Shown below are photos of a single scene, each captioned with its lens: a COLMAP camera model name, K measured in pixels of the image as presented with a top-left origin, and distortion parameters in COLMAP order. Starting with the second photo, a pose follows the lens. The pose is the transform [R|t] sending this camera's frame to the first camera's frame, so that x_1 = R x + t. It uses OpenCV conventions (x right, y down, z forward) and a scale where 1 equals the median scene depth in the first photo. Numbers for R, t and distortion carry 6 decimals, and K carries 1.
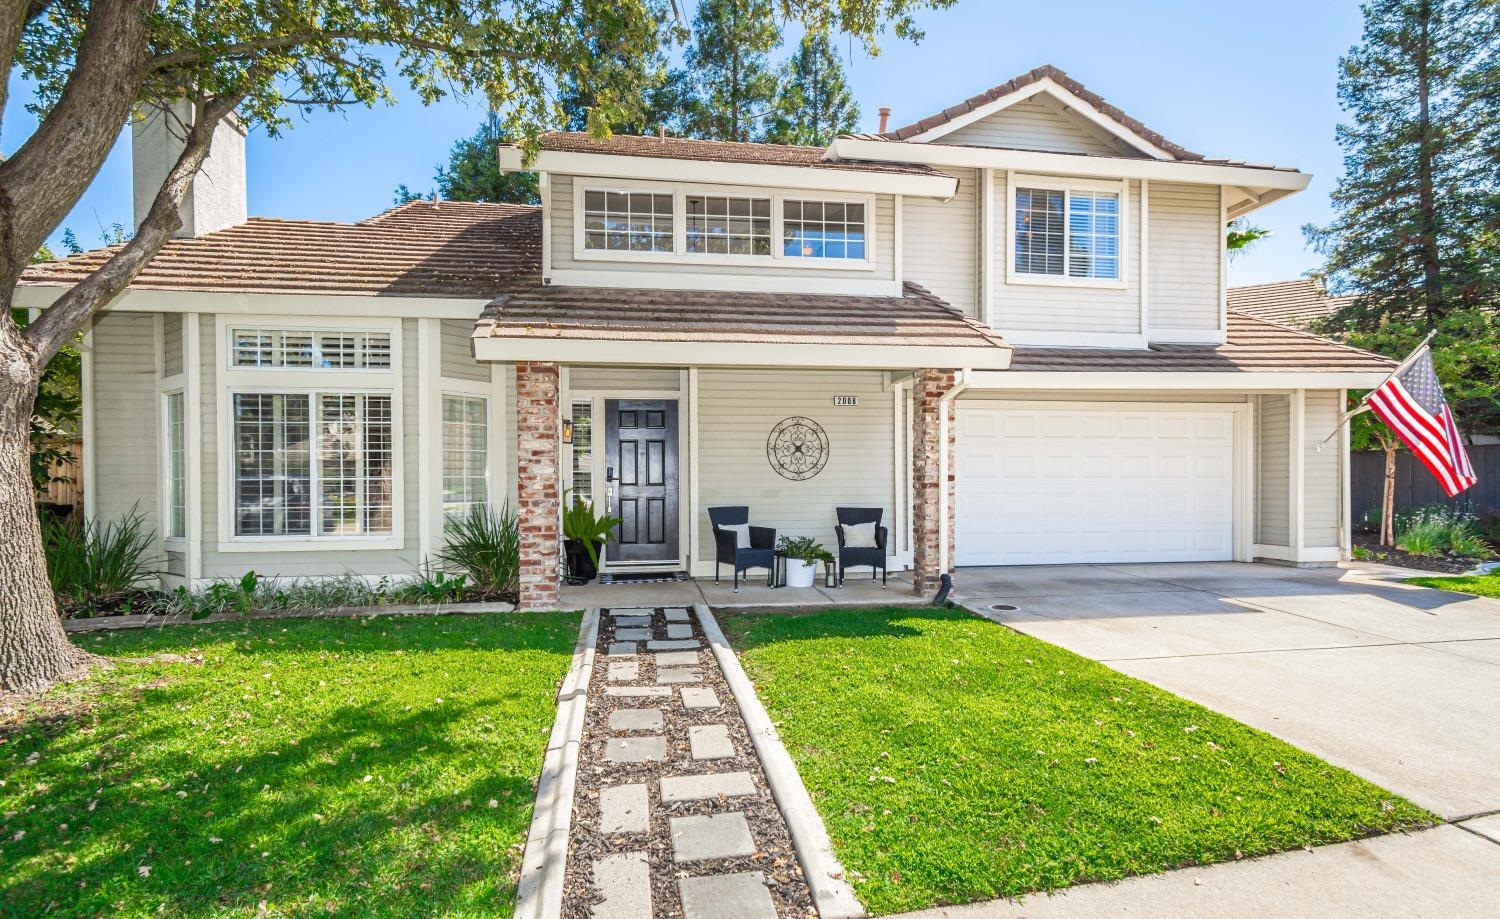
lens RADIAL K [[936.3, 0, 750.0], [0, 936.3, 459.5], [0, 0, 1]] dist [0.005530, 0.000098]
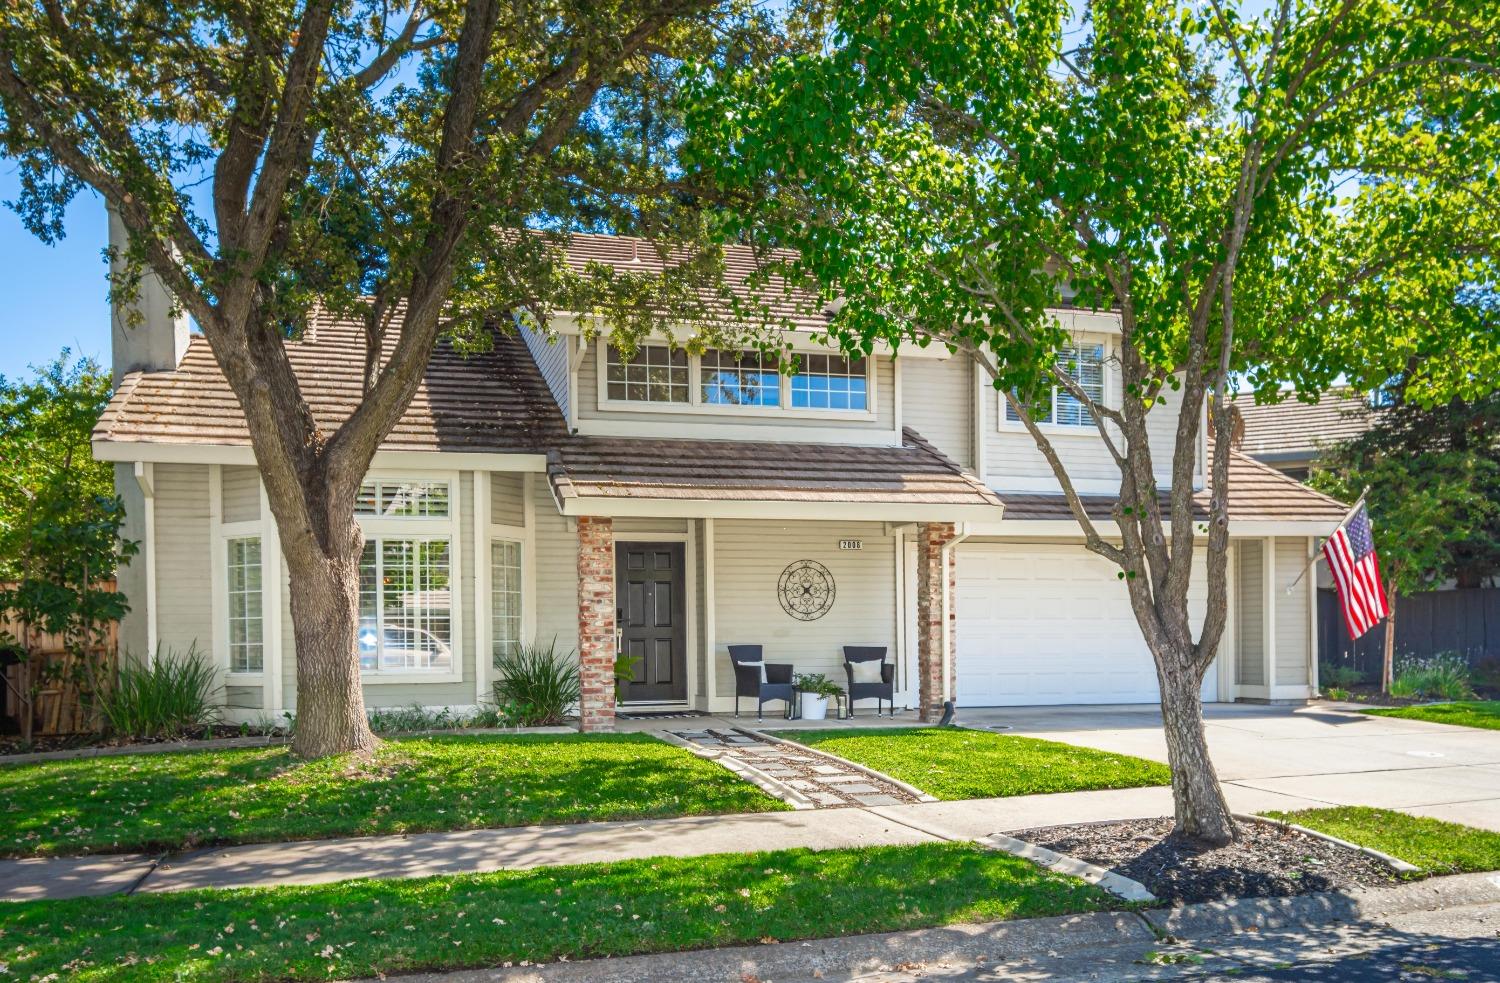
lens RADIAL K [[1733.6, 0, 750.0], [0, 1733.6, 491.5], [0, 0, 1]] dist [0.001736, 0.004766]
pose [[0.992331, 0.008638, 0.123305, -0.267162], [-0.000376, 0.997761, -0.066875, 0.008232], [-0.123607, 0.066316, 0.990113, -0.979185]]
